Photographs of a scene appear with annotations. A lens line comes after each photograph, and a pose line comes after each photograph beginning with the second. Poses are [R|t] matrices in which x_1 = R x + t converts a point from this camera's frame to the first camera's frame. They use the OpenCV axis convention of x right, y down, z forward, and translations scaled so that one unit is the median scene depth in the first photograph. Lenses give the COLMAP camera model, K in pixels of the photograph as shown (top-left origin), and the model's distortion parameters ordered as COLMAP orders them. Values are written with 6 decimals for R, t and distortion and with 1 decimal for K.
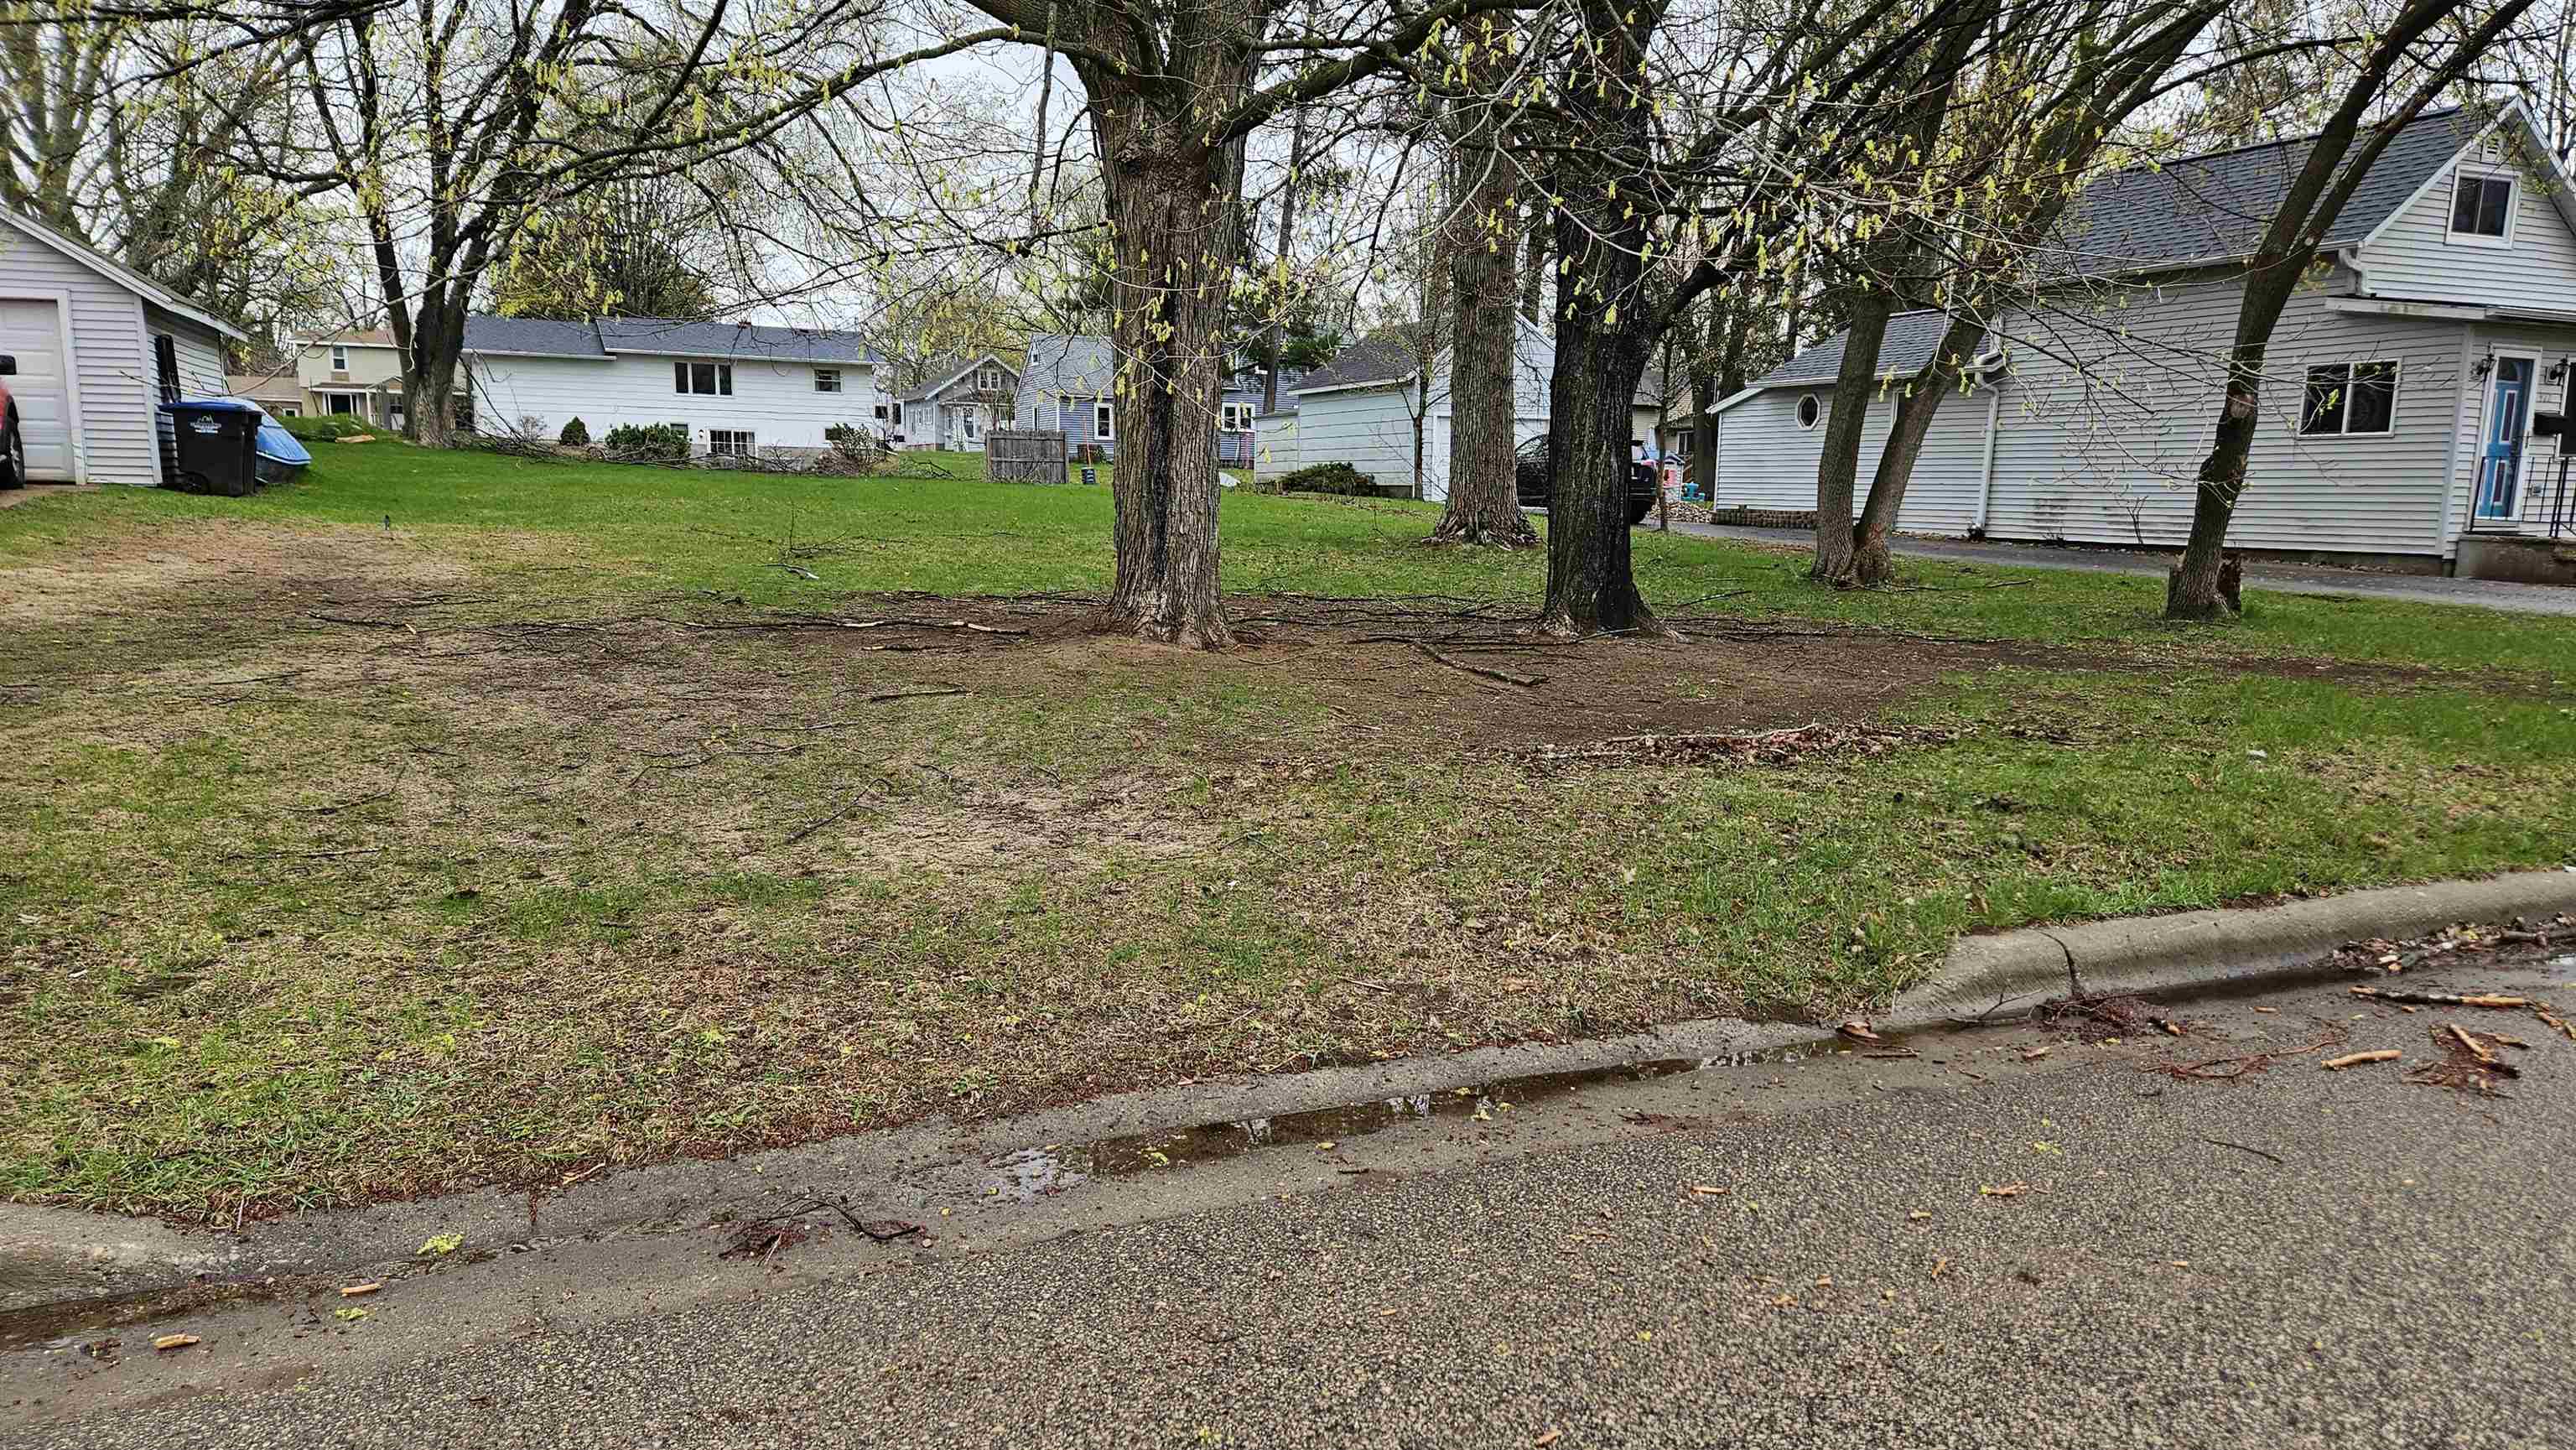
lens RADIAL K [[1725.5, 0, 1275.4], [0, 1725.5, 762.7], [0, 0, 1]] dist [0.094762, -0.083484]
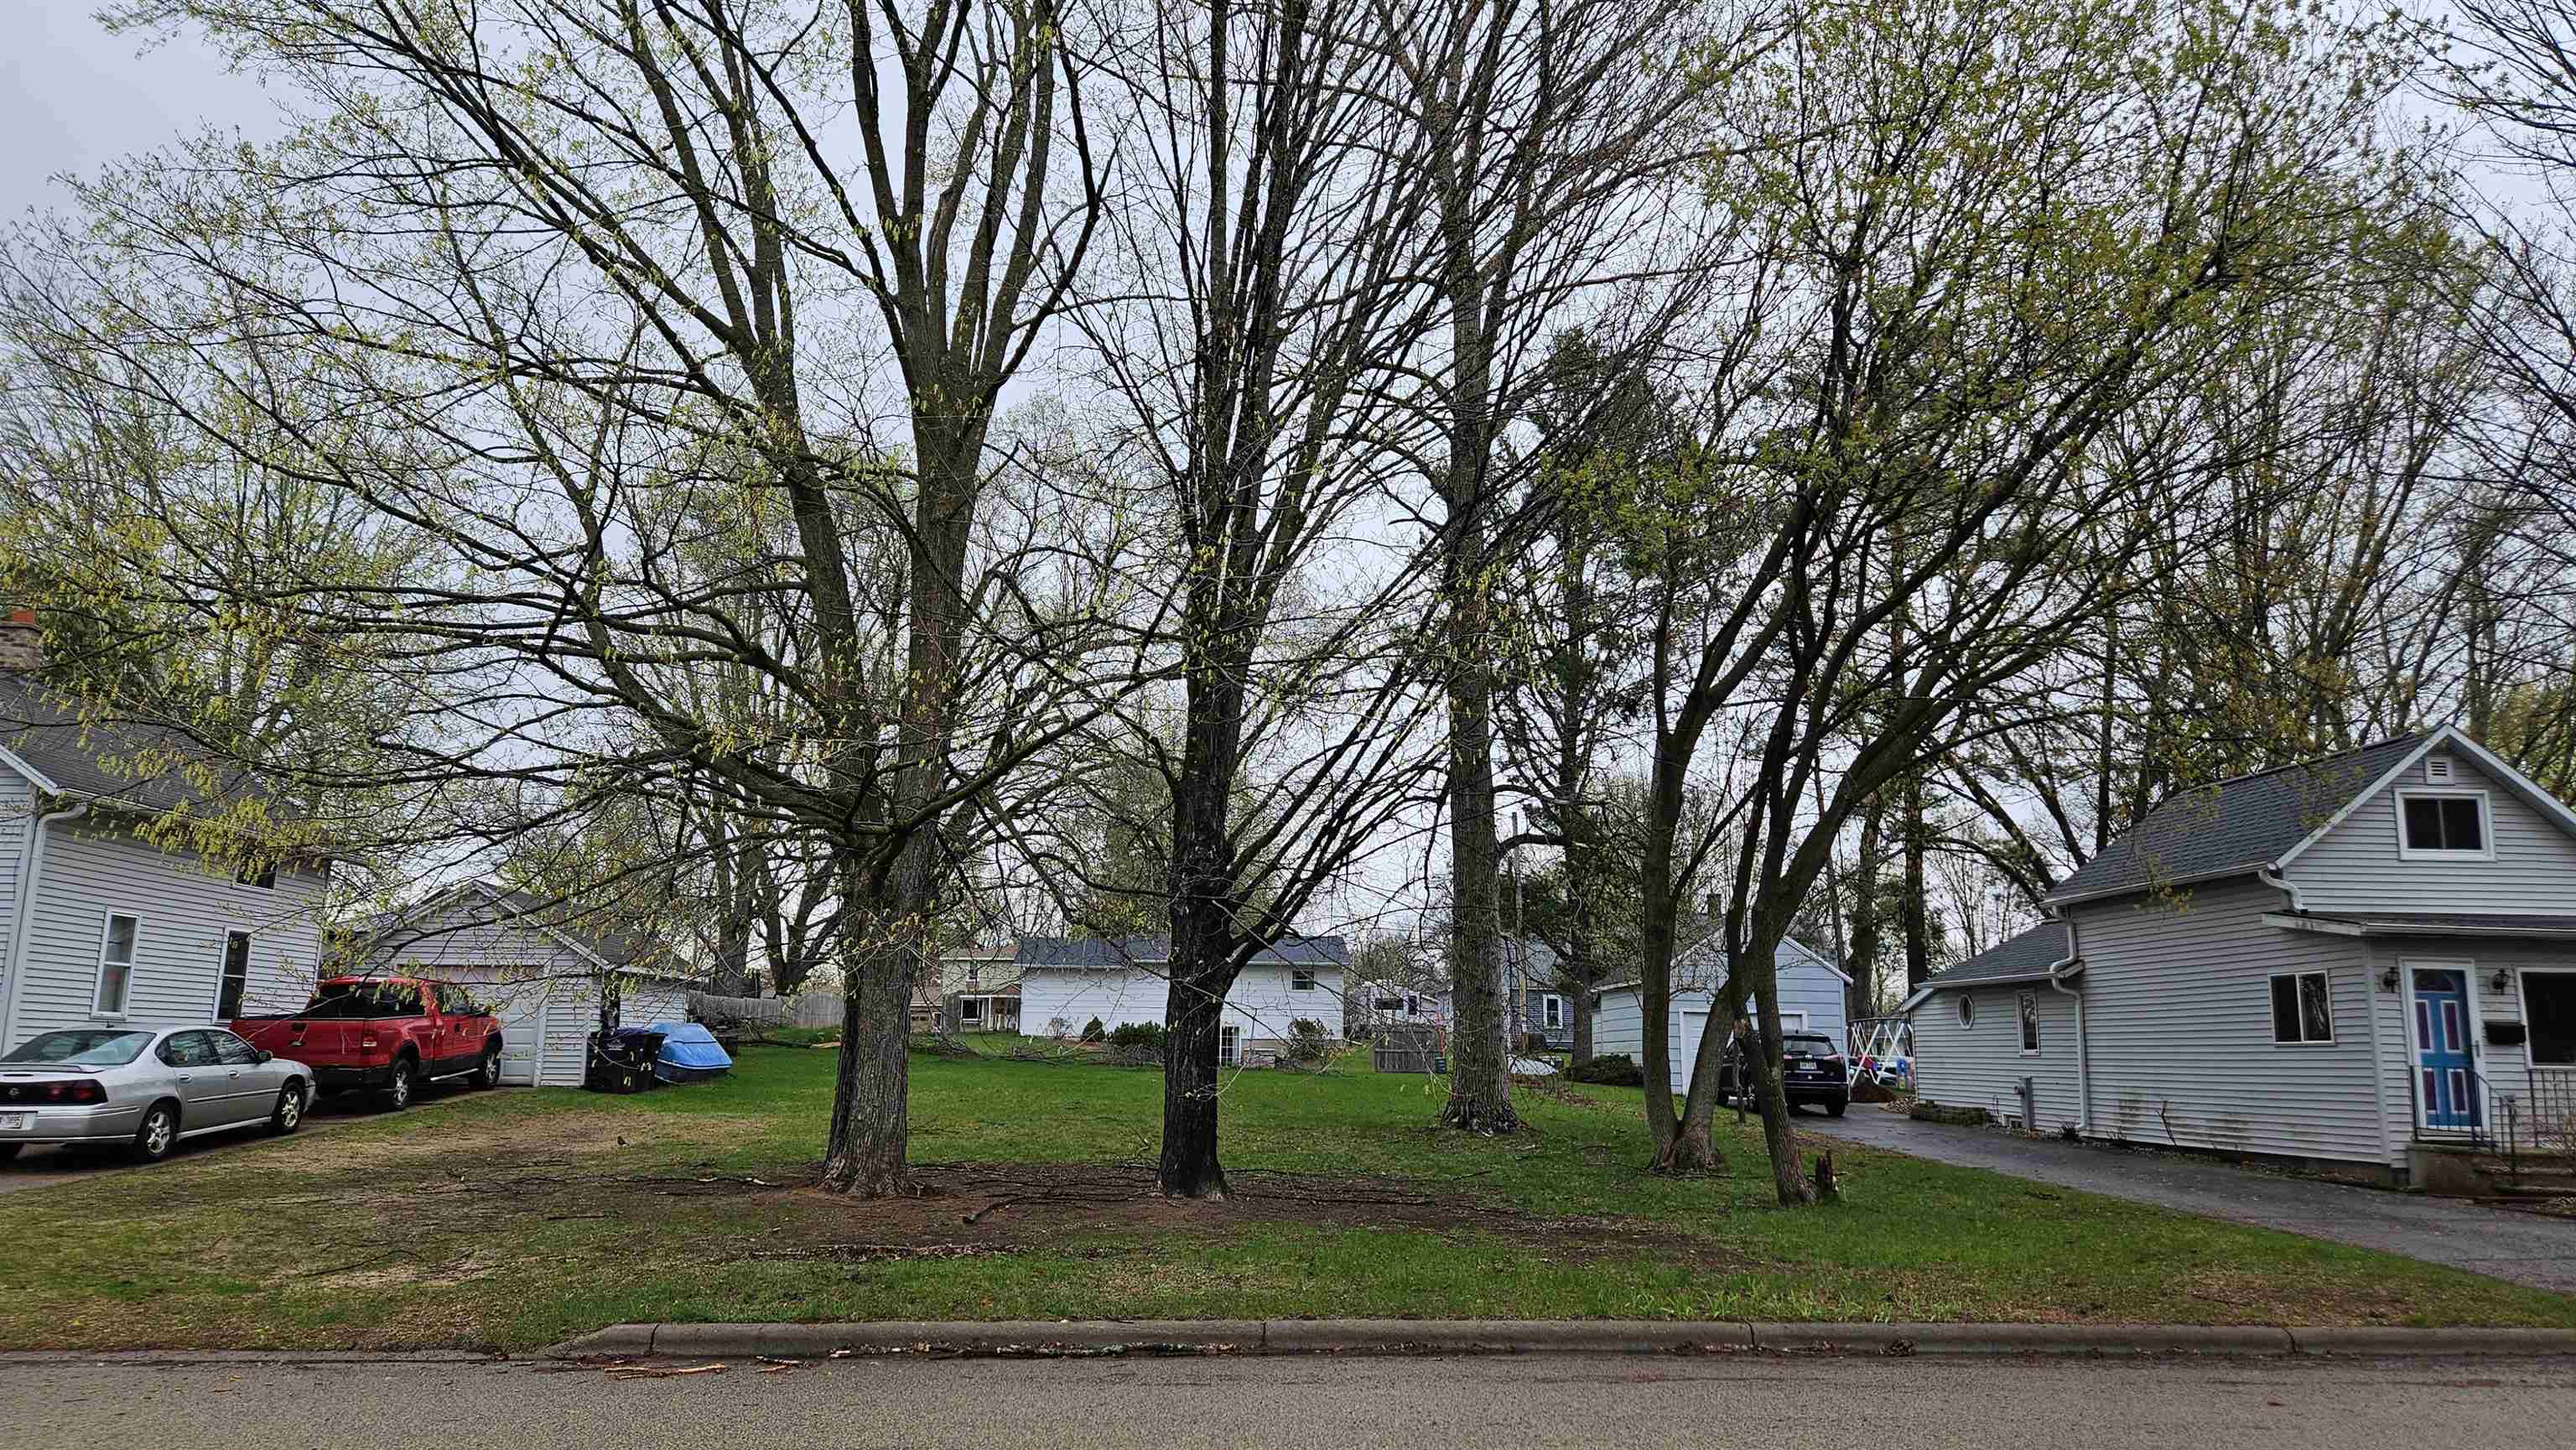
lens RADIAL K [[1725.5, 0, 1275.4], [0, 1725.5, 762.7], [0, 0, 1]] dist [0.094762, -0.083484]
pose [[0.936979, -0.062302, -0.343786, 0.411522], [-0.053455, 0.946825, -0.317278, 0.018861], [0.345272, 0.315660, 0.883825, -0.170697]]
